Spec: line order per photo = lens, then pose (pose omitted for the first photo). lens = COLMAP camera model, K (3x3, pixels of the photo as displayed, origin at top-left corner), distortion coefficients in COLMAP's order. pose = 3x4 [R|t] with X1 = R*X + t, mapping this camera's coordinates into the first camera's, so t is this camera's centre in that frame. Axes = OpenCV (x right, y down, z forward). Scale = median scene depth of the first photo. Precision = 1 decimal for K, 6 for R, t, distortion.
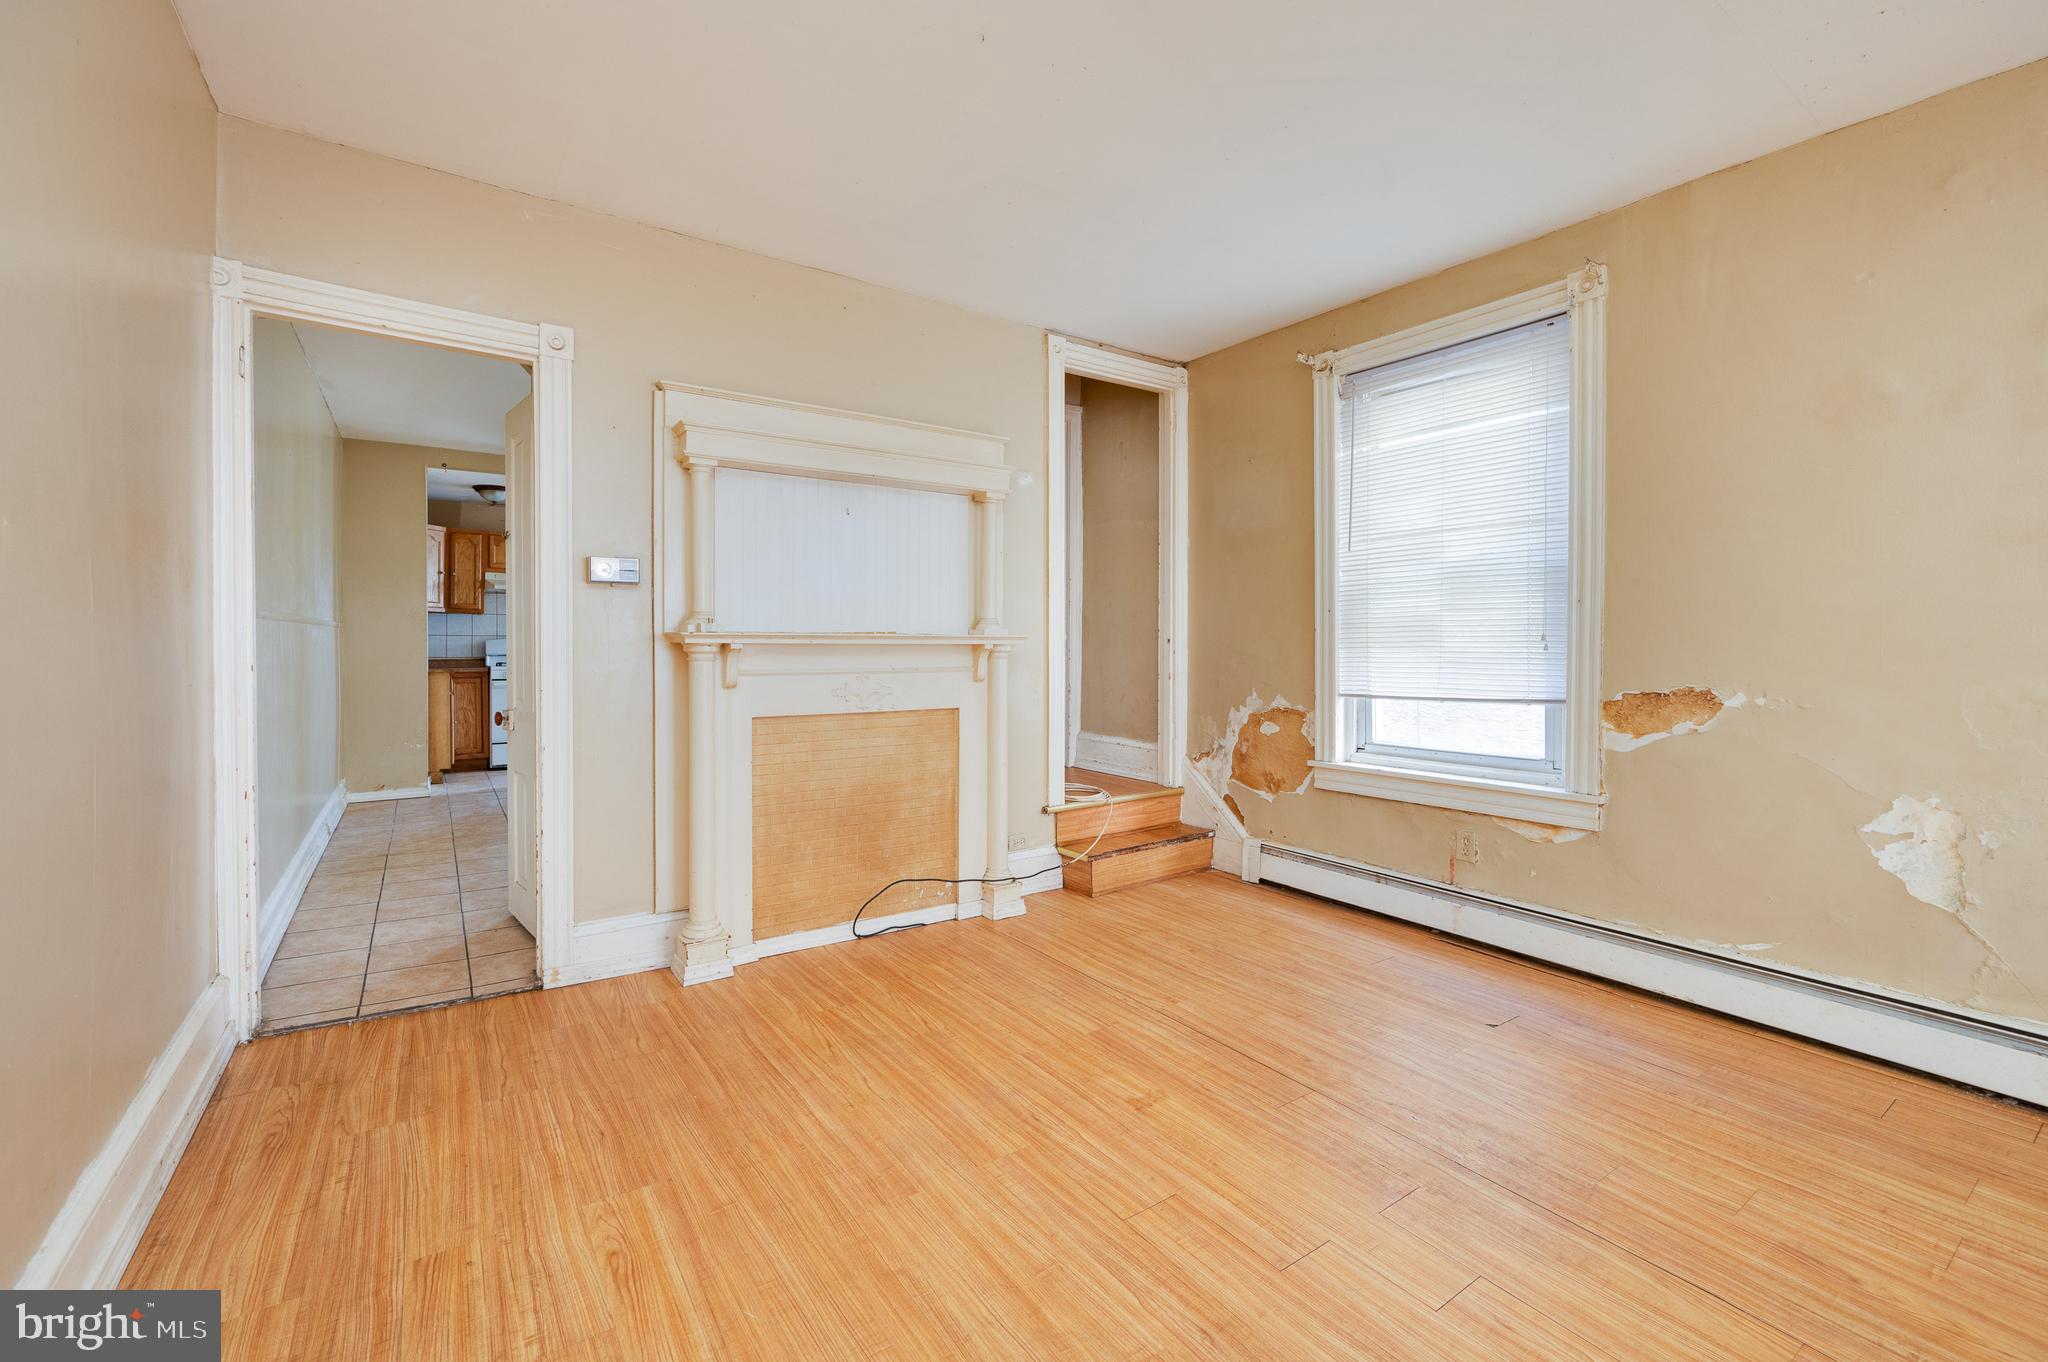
lens RADIAL K [[843.4, 0, 976.4], [0, 843.4, 665.4], [0, 0, 1]] dist [-0.000790, -0.000089]
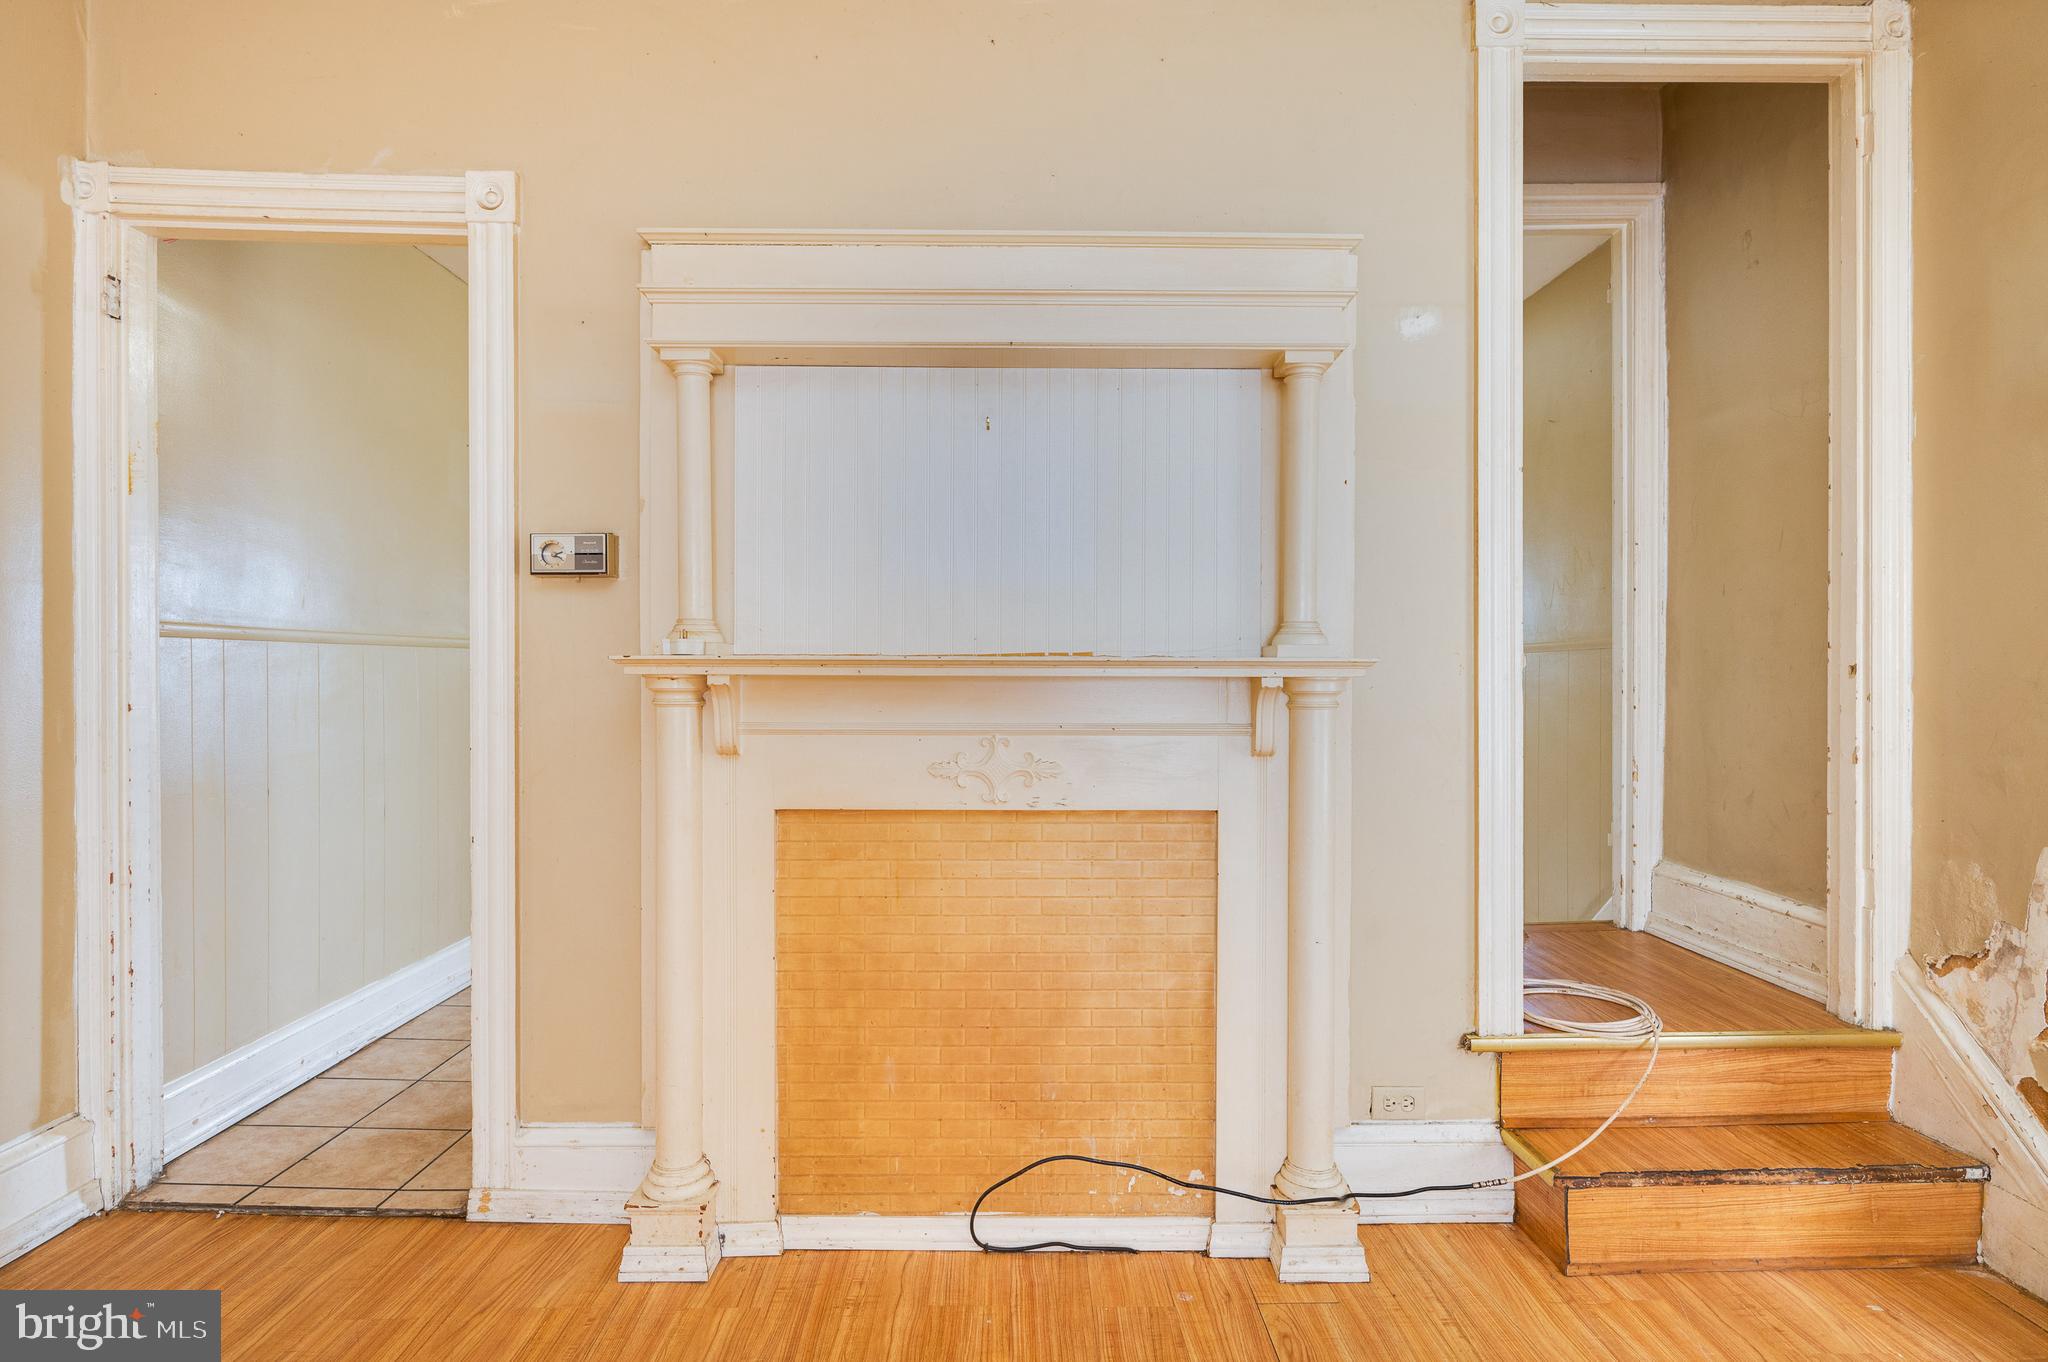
lens RADIAL K [[1056.2, 0, 1031.2], [0, 1056.2, 685.7], [0, 0, 1]] dist [-0.001014, 0.000576]
pose [[0.841483, 0.006574, -0.540244, 0.228672], [-0.015346, 0.999813, -0.011737, -0.012549], [0.540066, 0.018167, 0.841426, 0.470336]]
